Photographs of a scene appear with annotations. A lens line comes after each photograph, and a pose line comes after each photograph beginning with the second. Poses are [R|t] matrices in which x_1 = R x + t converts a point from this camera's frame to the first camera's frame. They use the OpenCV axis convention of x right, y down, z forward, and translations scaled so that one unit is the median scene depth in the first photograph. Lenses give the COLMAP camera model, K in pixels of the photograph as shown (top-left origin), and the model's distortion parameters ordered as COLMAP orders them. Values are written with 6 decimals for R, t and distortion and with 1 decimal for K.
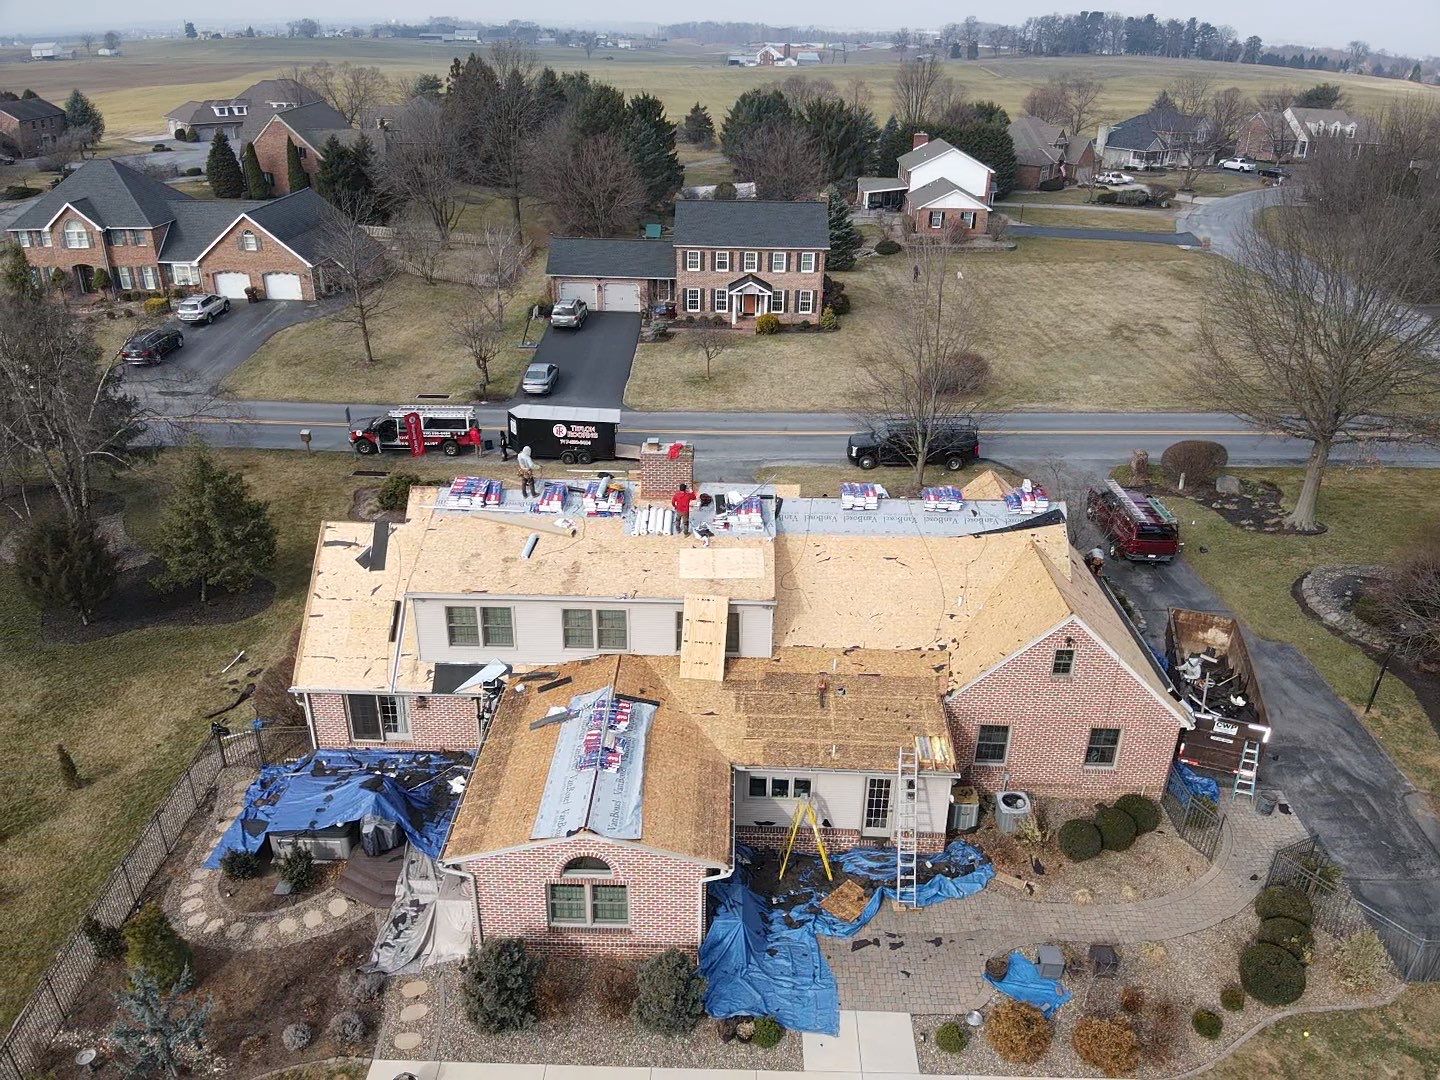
lens RADIAL K [[1047.0, 0, 728.0], [0, 1047.0, 543.0], [0, 0, 1]] dist [0.085342, -0.171503]
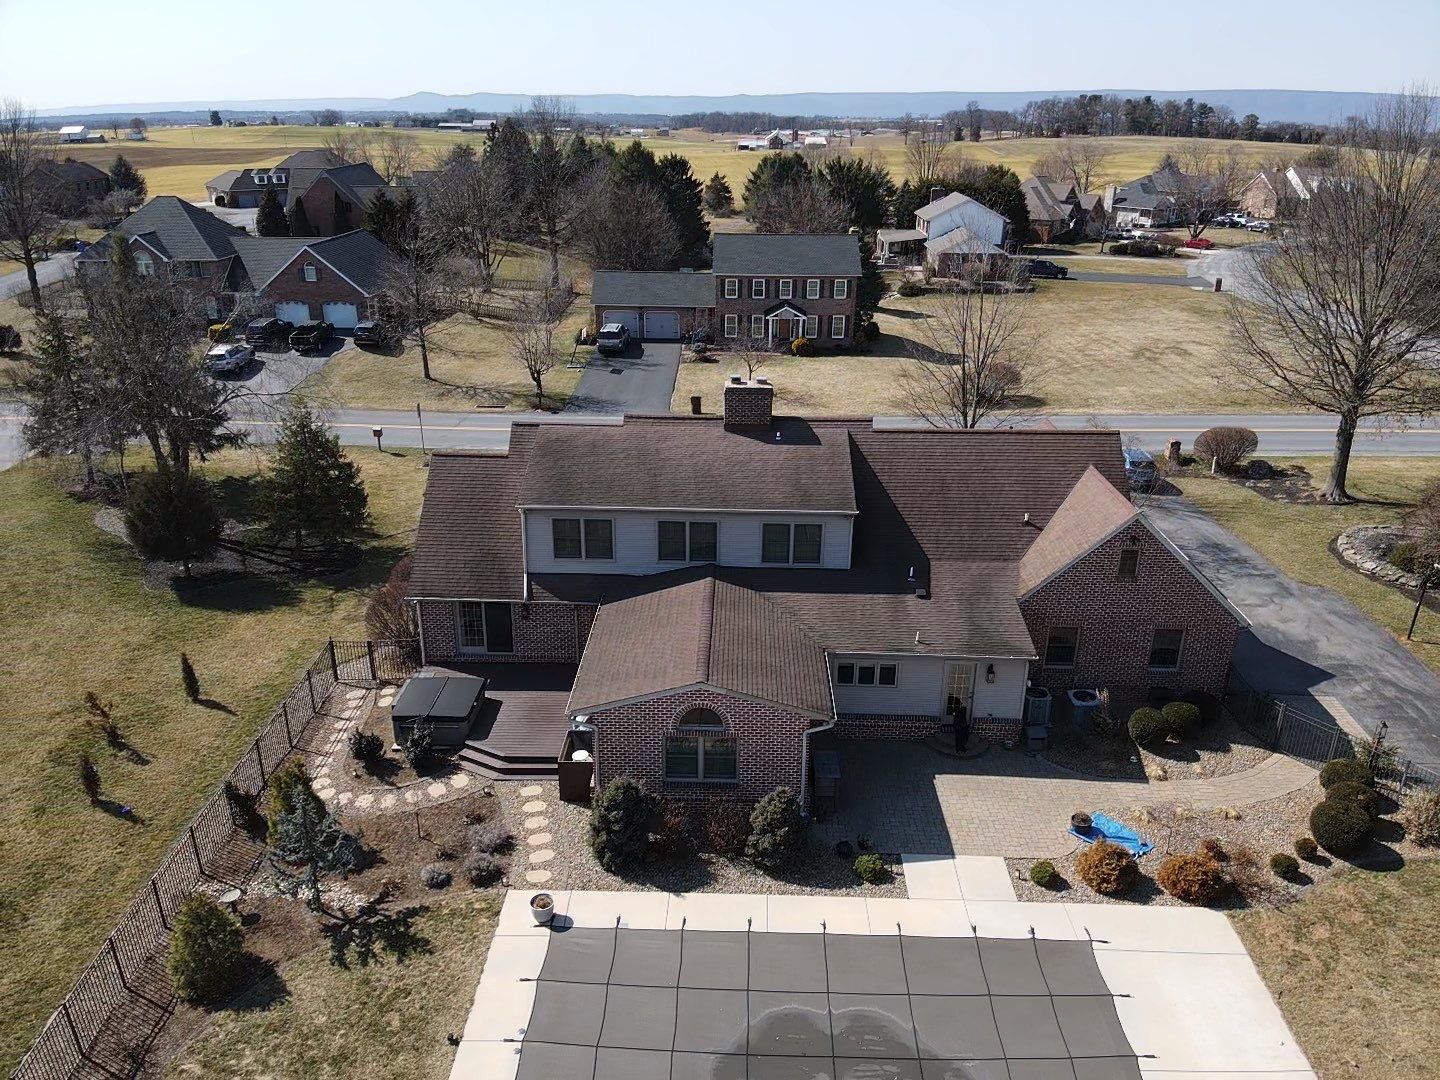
lens RADIAL K [[1047.0, 0, 727.6], [0, 1047.0, 542.8], [0, 0, 1]] dist [0.085342, -0.171503]
pose [[0.999957, -0.003907, -0.008383, -0.034907], [0.003289, 0.997365, -0.072470, 0.073439], [0.008644, 0.072440, 0.997335, -0.033282]]
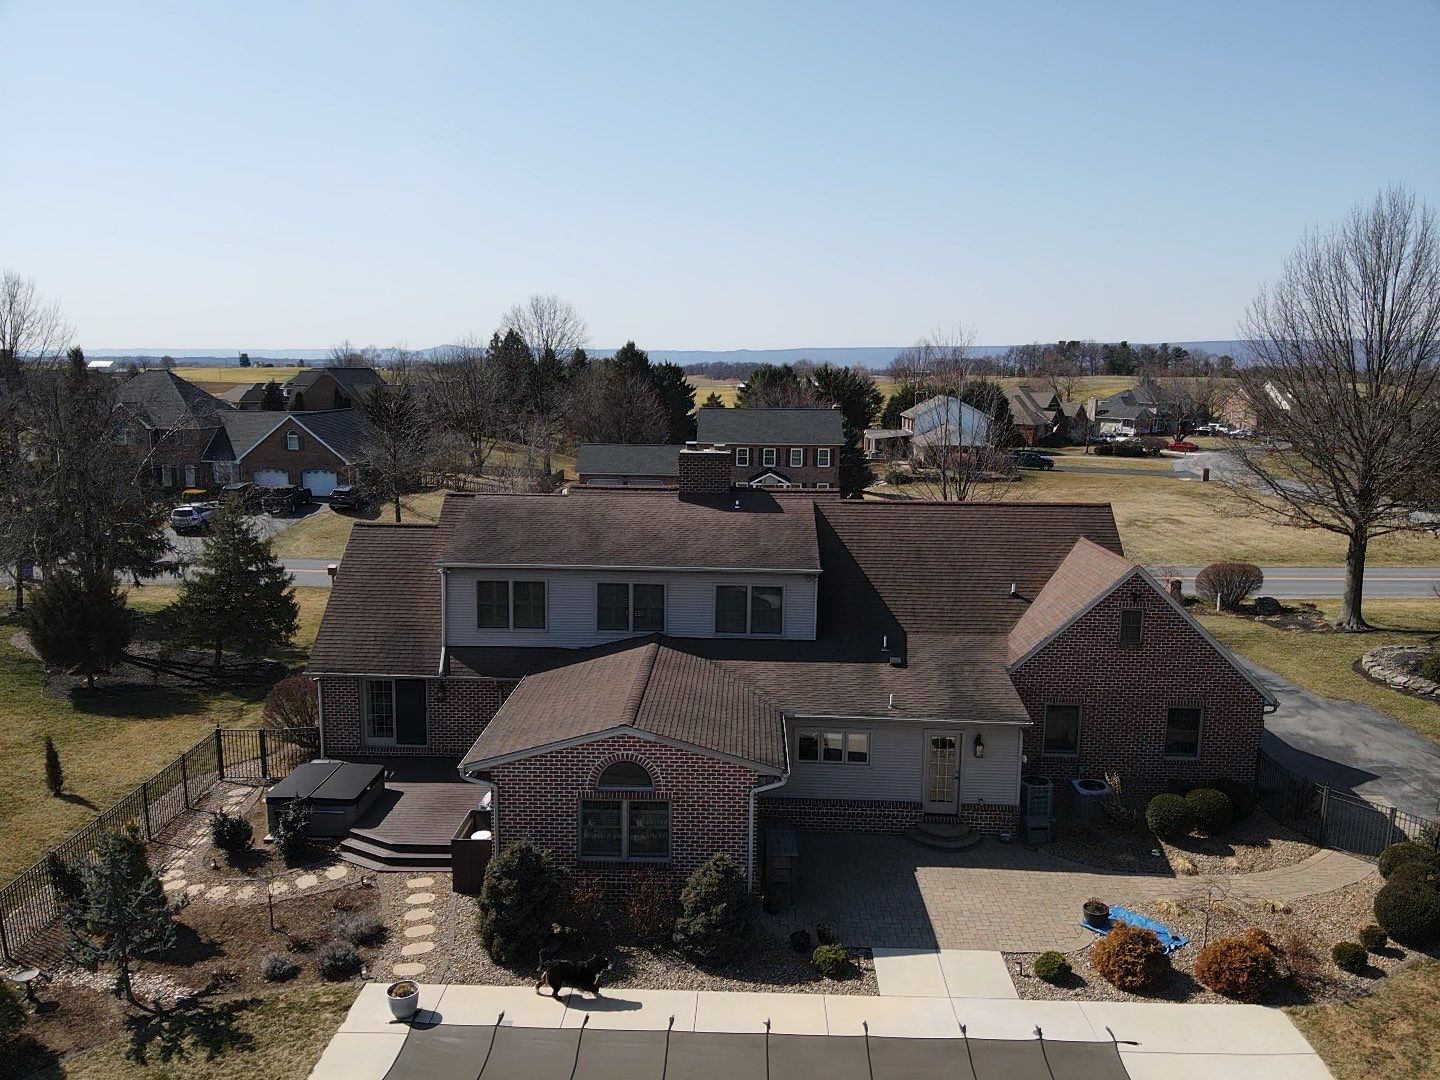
lens RADIAL K [[1047.0, 0, 727.0], [0, 1047.0, 542.9], [0, 0, 1]] dist [0.085342, -0.171503]
pose [[0.999954, -0.002055, -0.009326, -0.013898], [-0.000697, 0.958239, -0.285968, 0.134692], [0.009524, 0.285961, 0.958194, 0.032838]]
